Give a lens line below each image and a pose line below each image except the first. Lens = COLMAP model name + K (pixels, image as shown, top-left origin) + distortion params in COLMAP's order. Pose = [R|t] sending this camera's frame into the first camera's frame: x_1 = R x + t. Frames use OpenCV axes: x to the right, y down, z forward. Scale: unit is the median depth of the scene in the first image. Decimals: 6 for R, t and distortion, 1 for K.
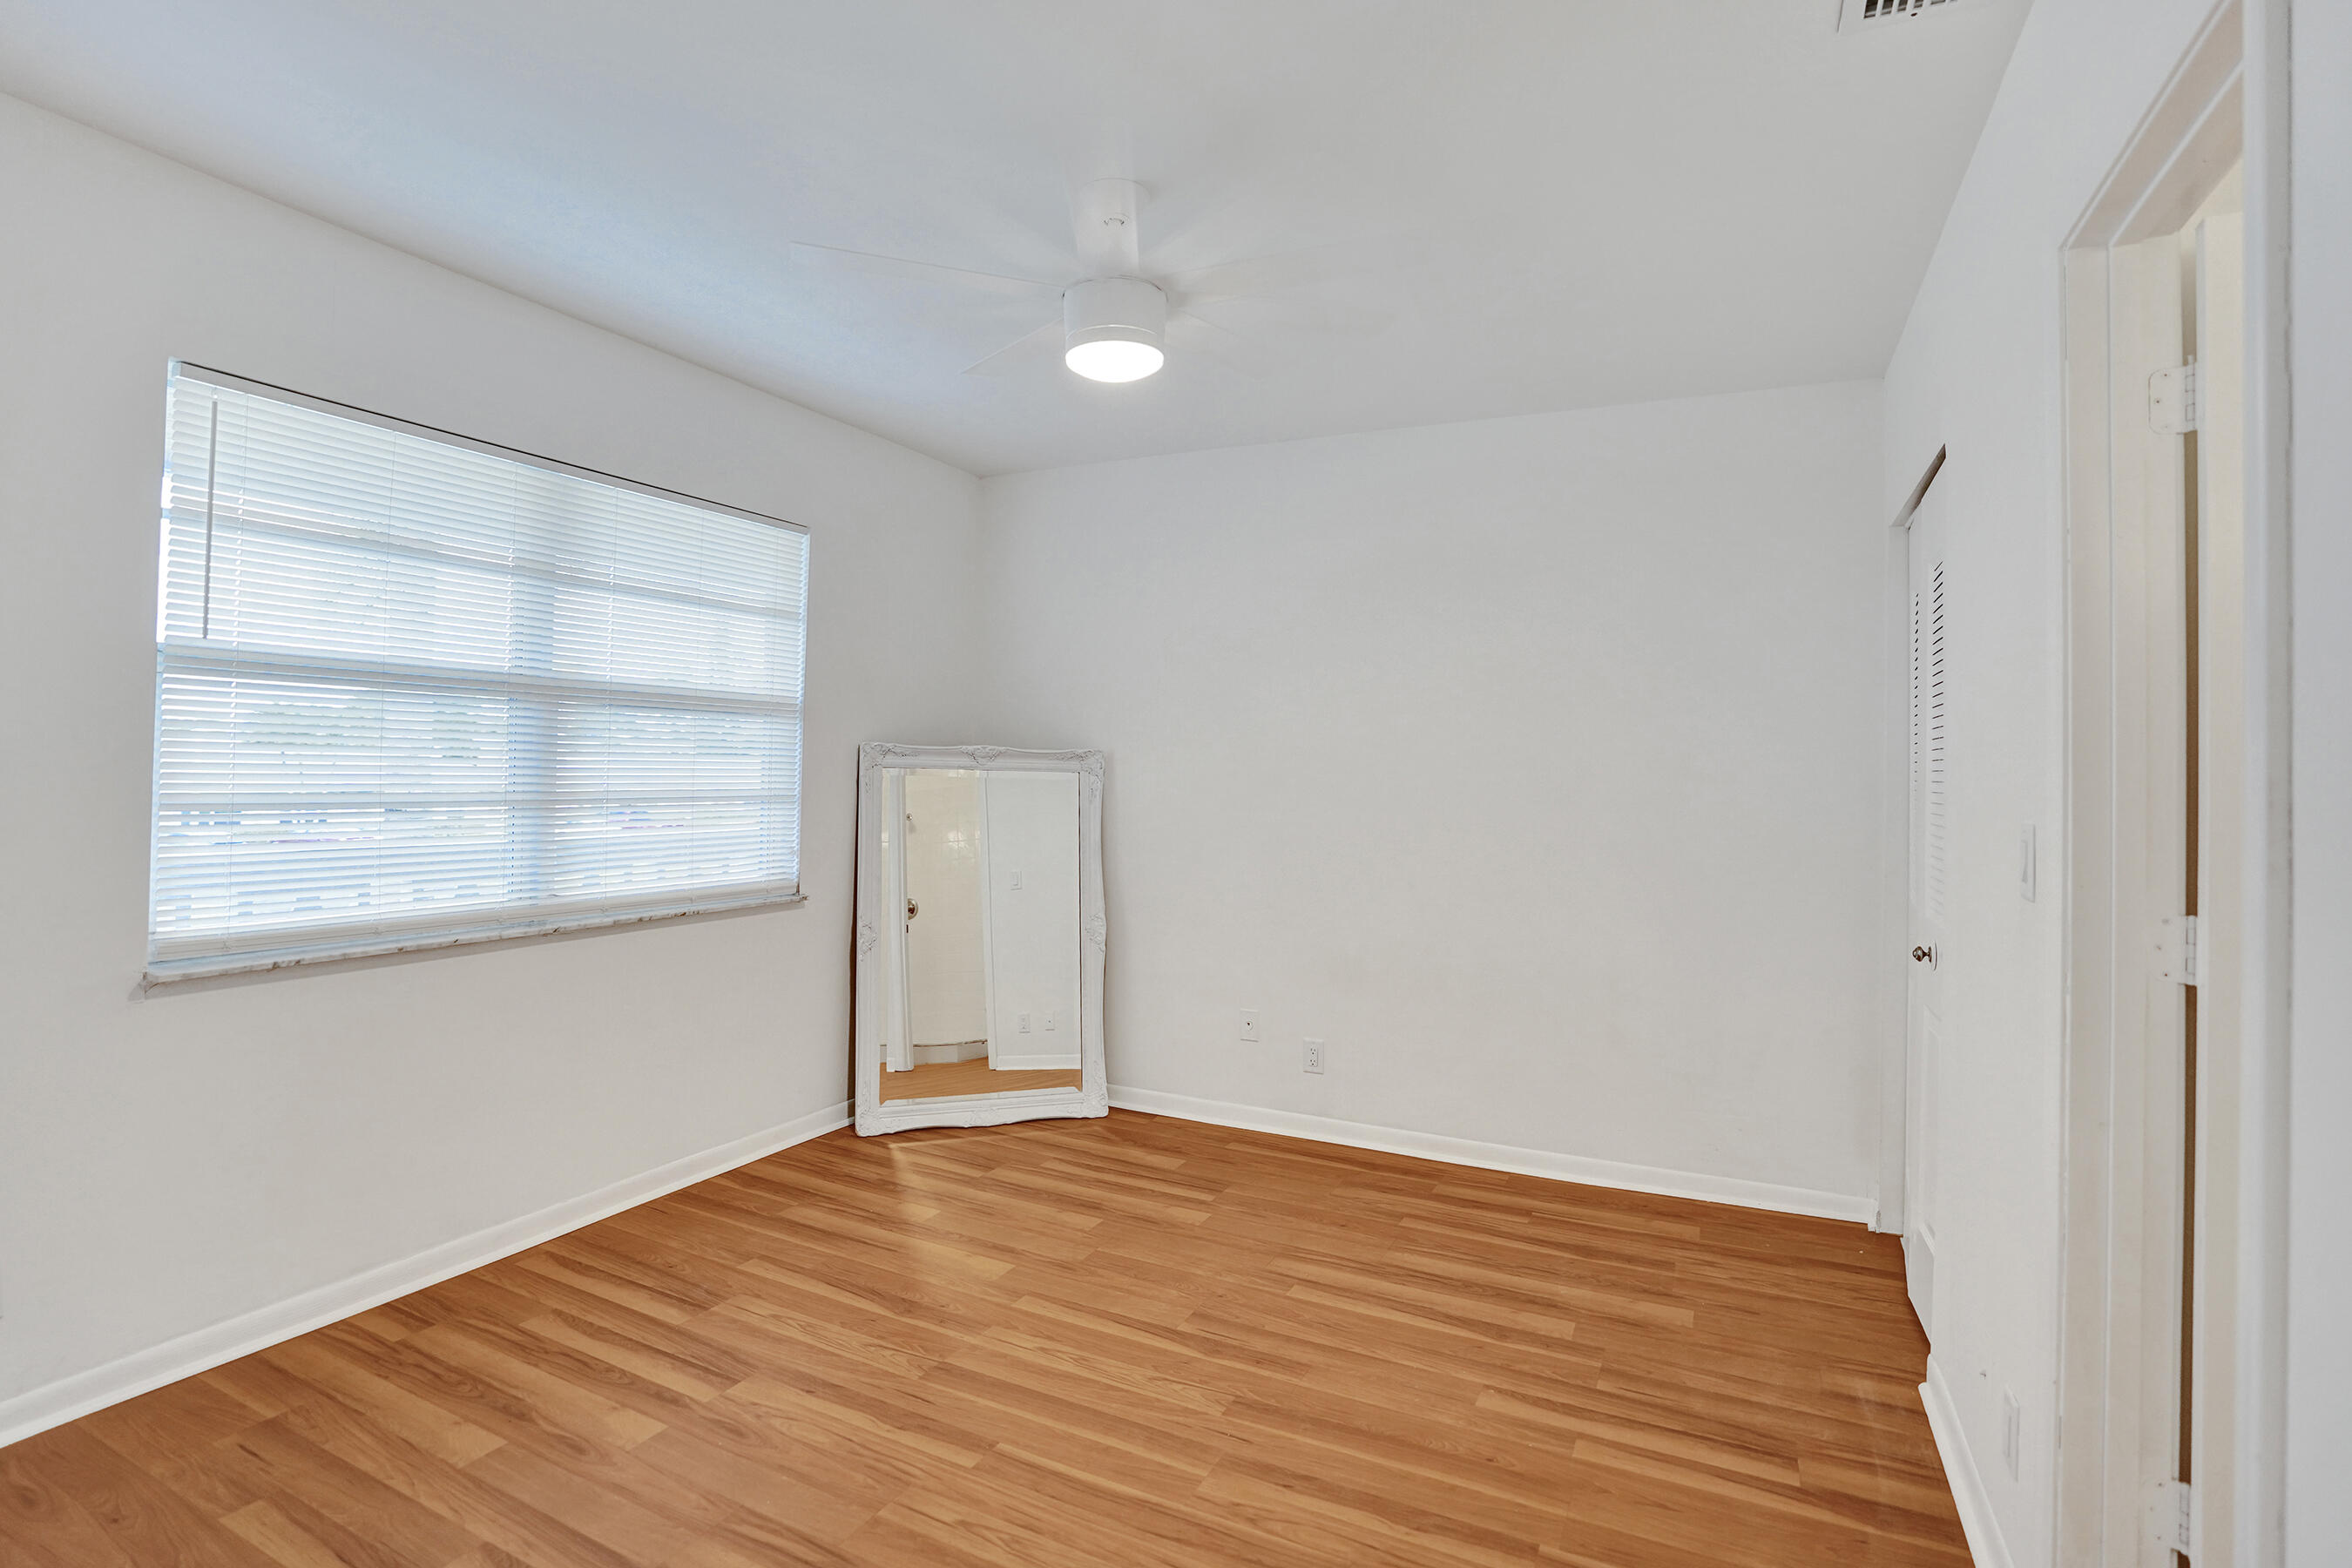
lens RADIAL K [[1077.9, 0, 1176.0], [0, 1077.9, 784.0], [0, 0, 1]] dist [0.001332, -0.000128]
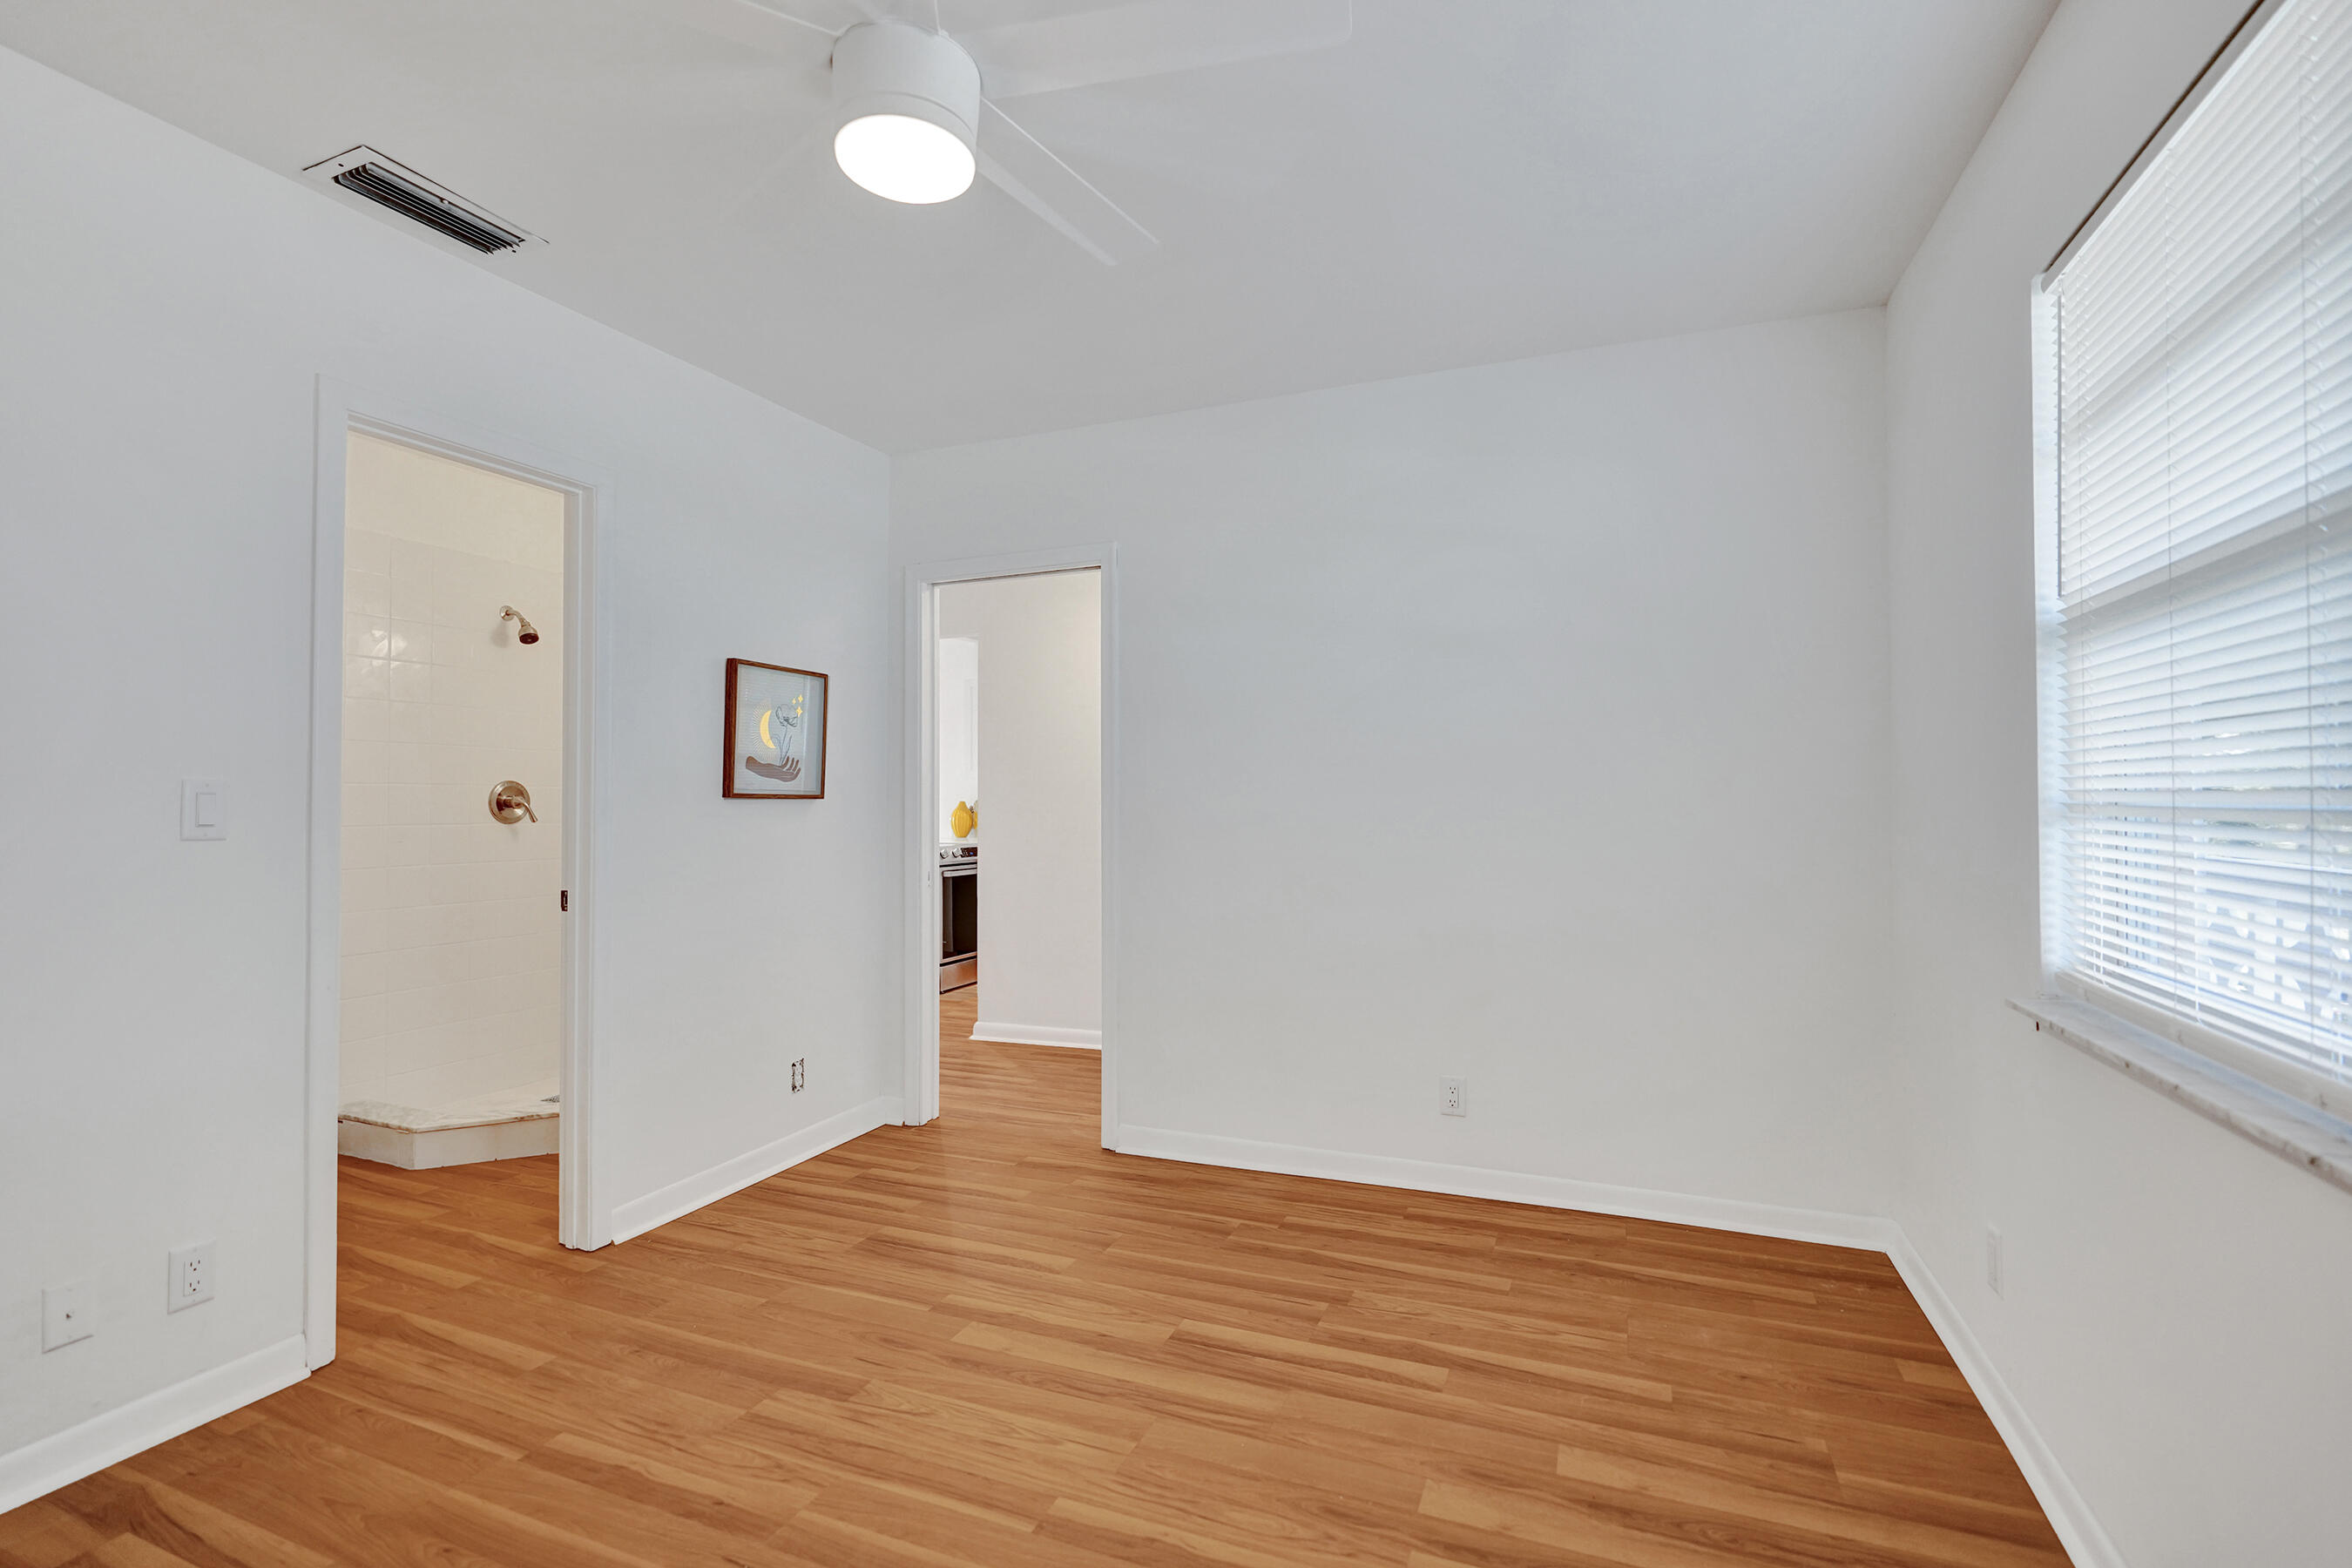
lens RADIAL K [[1077.9, 0, 1176.0], [0, 1077.9, 784.0], [0, 0, 1]] dist [0.001332, -0.000128]
pose [[-0.998652, -0.016033, -0.049374, -0.243430], [-0.016245, 0.999860, 0.003887, 0.014646], [0.049305, 0.004684, -0.998773, 1.997630]]
